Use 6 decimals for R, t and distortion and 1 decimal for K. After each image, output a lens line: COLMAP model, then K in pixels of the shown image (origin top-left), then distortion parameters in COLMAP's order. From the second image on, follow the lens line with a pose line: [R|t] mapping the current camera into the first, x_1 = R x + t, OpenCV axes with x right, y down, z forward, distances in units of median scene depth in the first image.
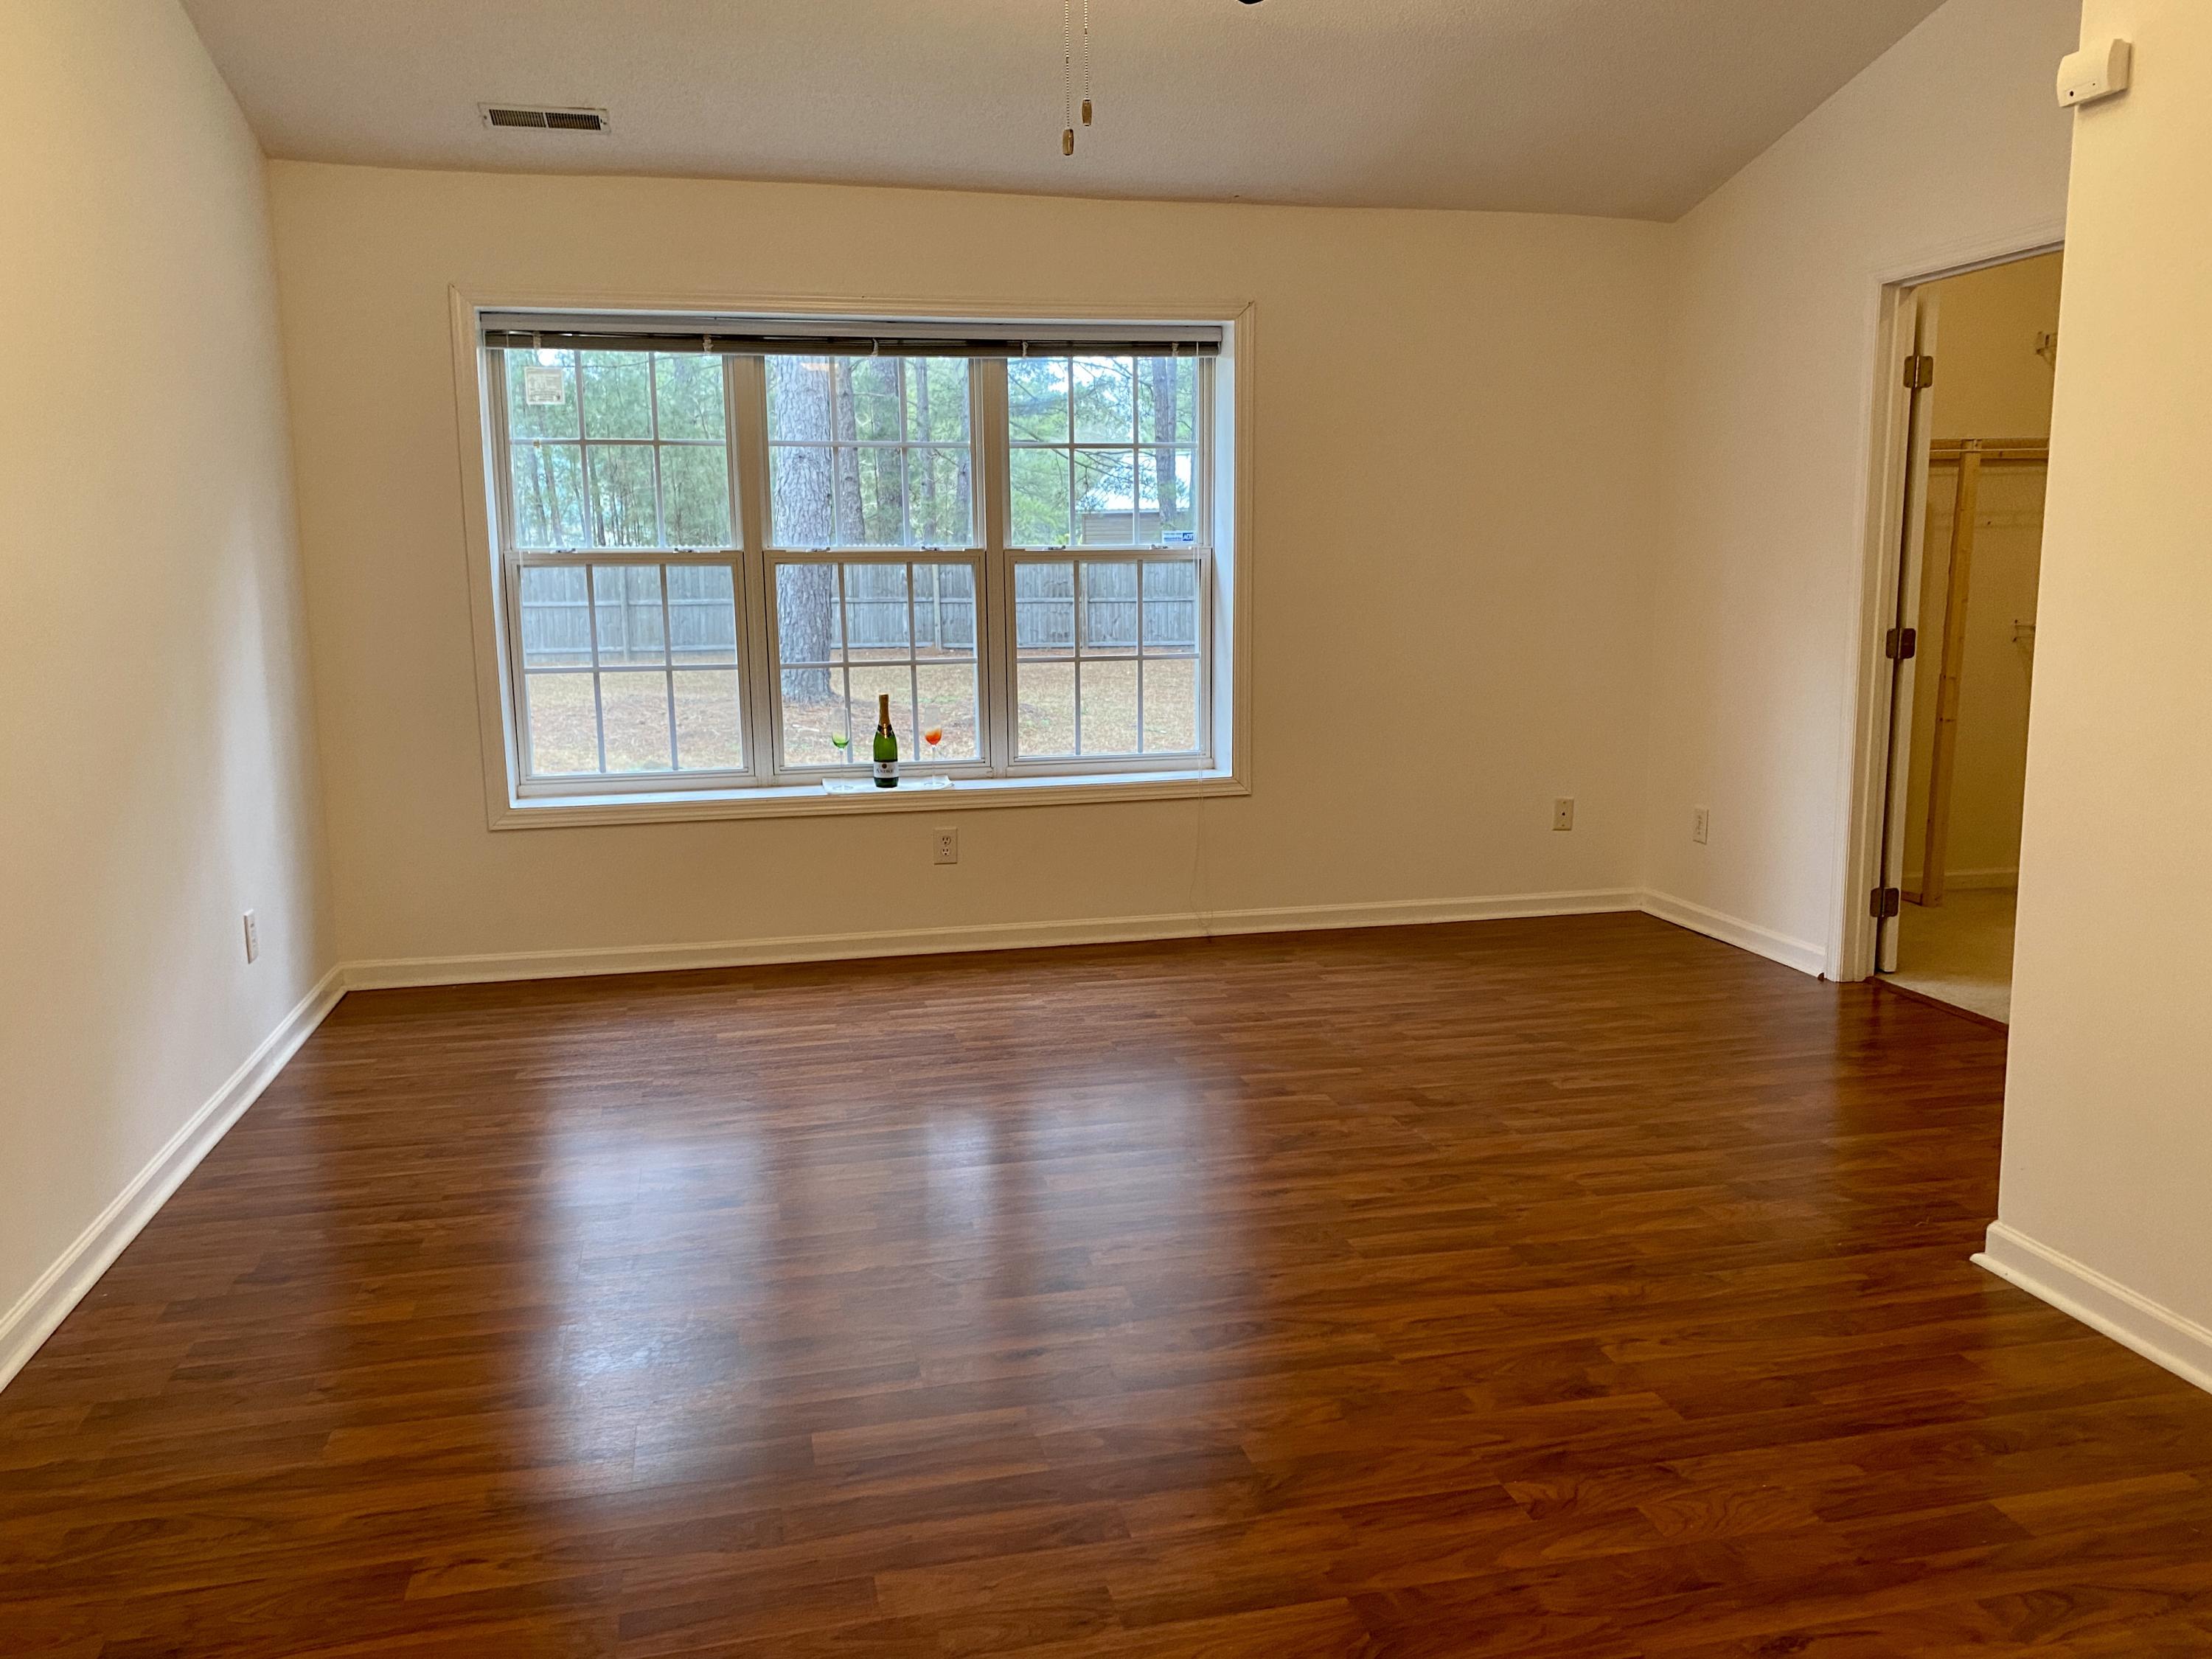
lens RADIAL K [[1683.9, 0, 1103.9], [0, 1683.9, 839.8], [0, 0, 1]] dist [0.005511, -0.001784]
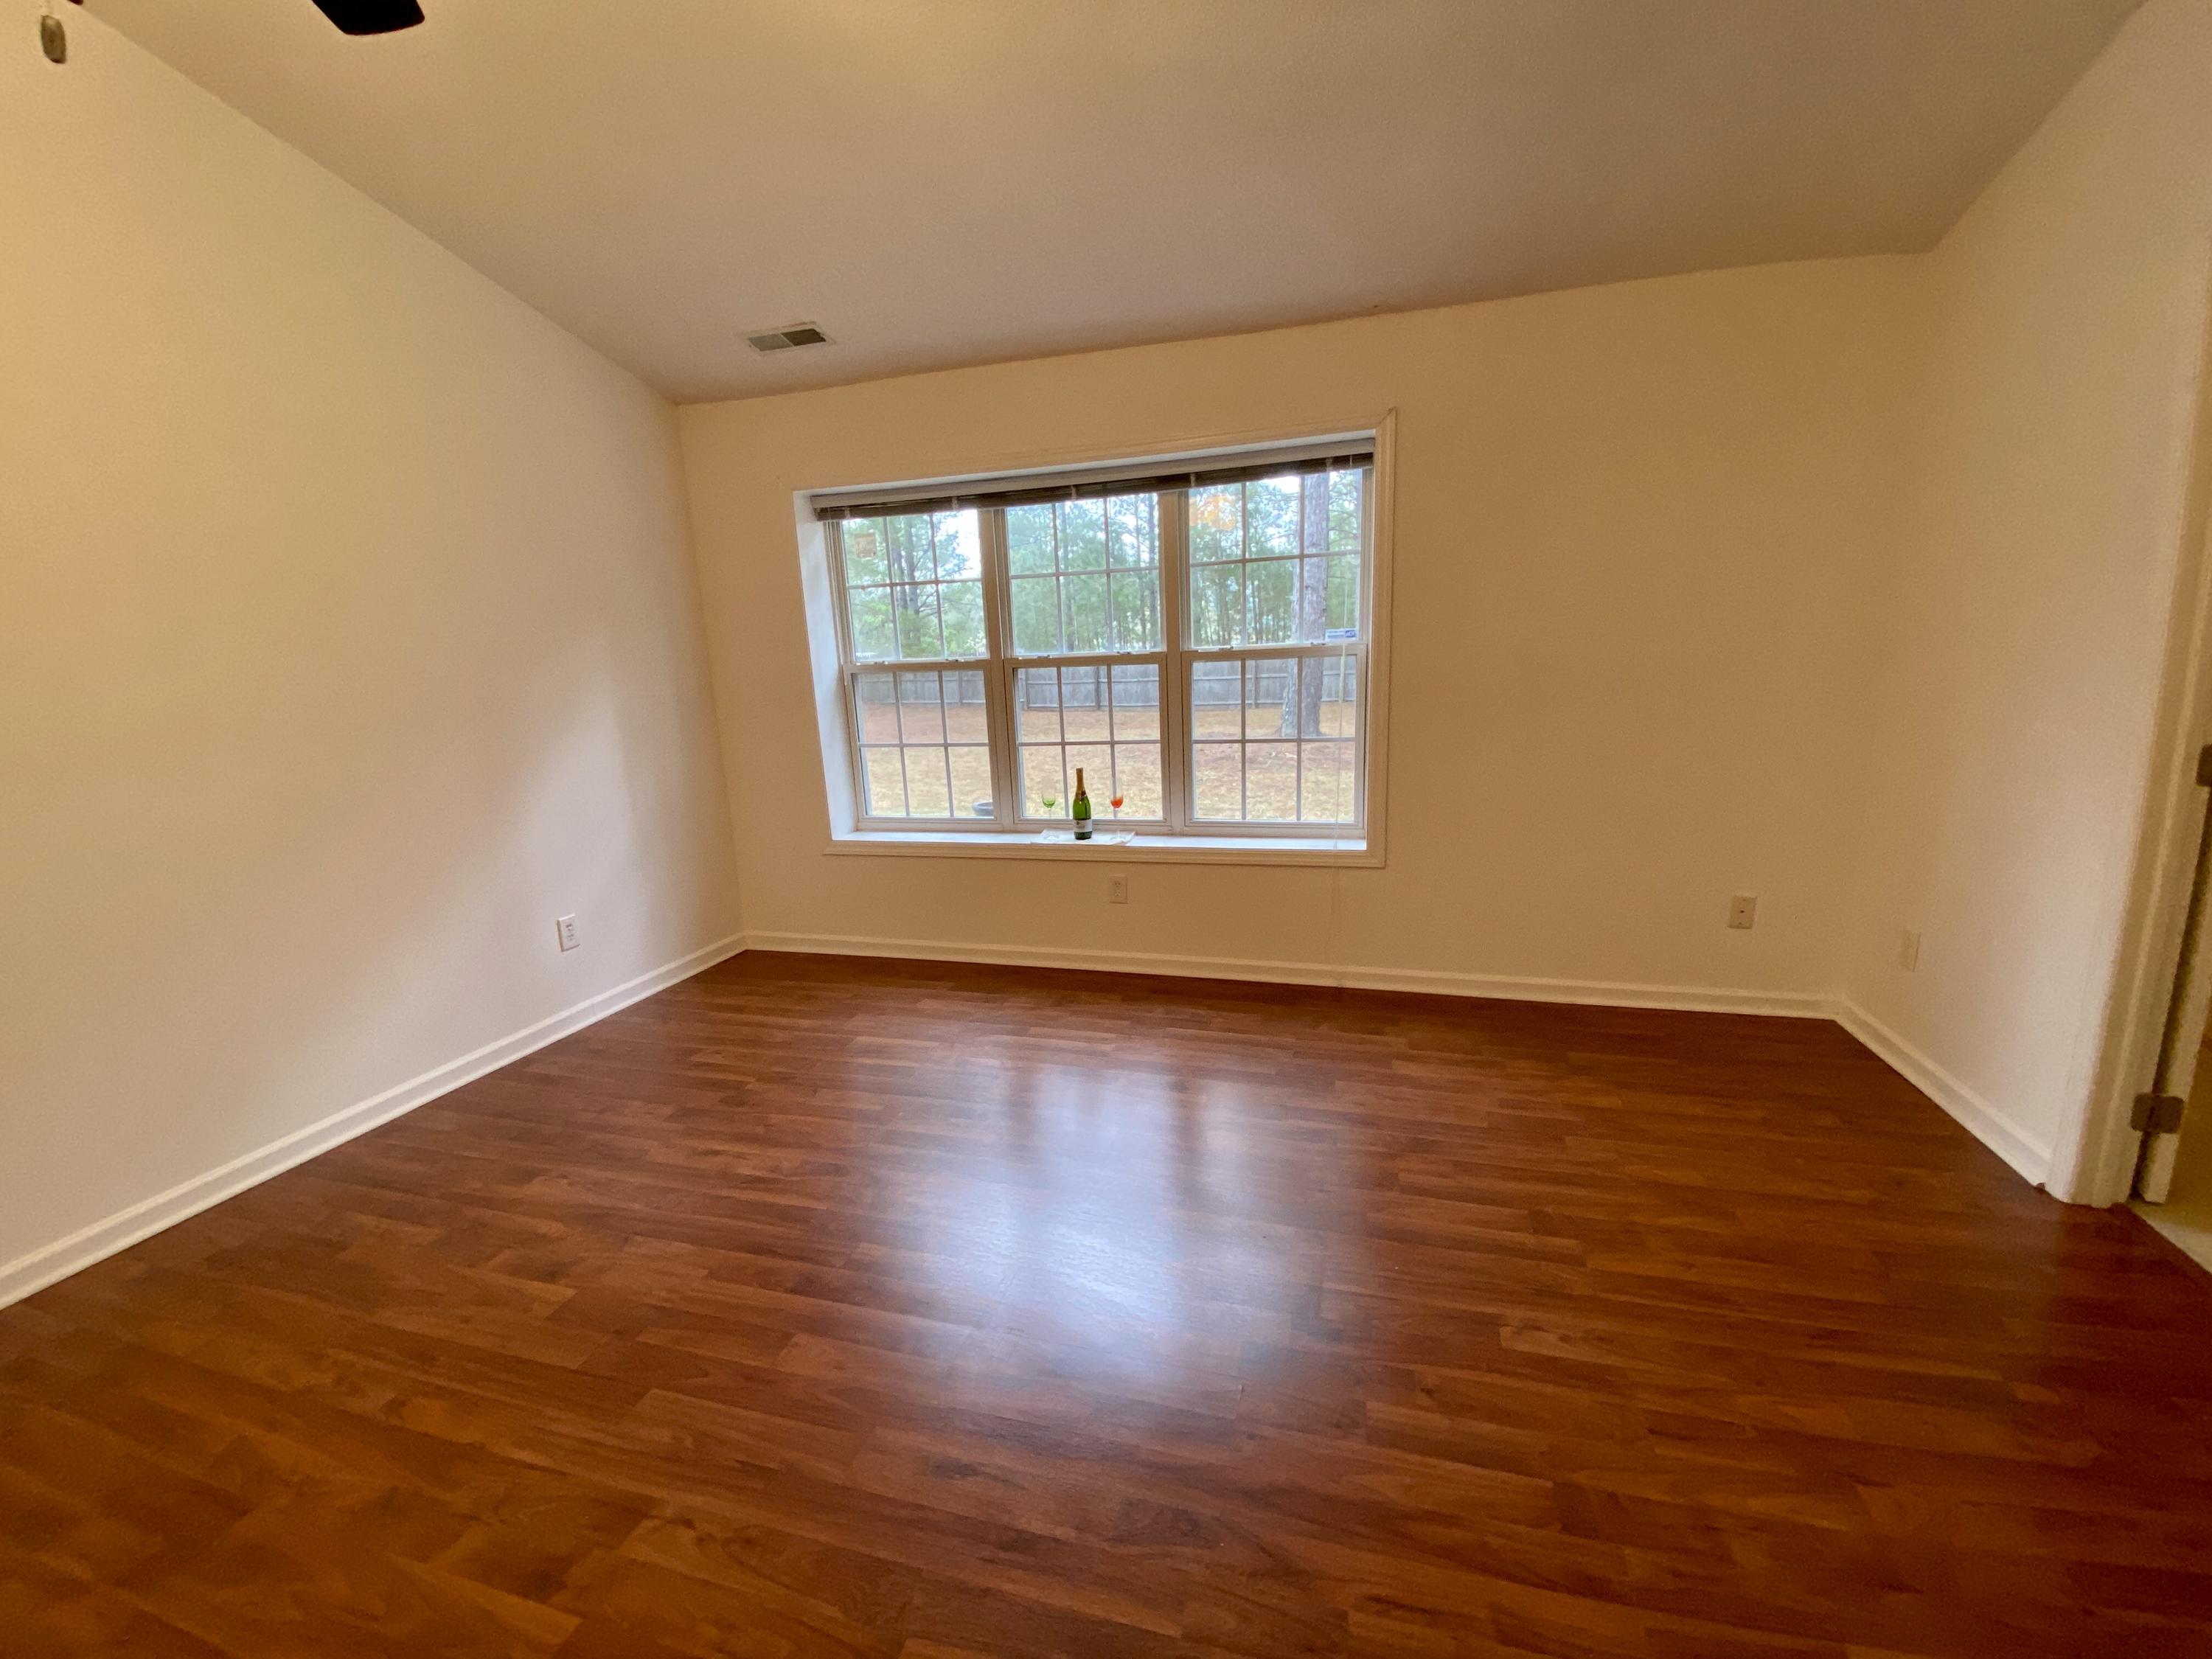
lens RADIAL K [[893.9, 0, 1106.0], [0, 893.9, 829.5], [0, 0, 1]] dist [0.021254, -0.024636]
pose [[0.872308, 0.069749, -0.483957, 0.217910], [-0.050570, 0.997335, 0.052590, -0.075698], [0.486335, -0.021401, 0.873510, 0.411152]]
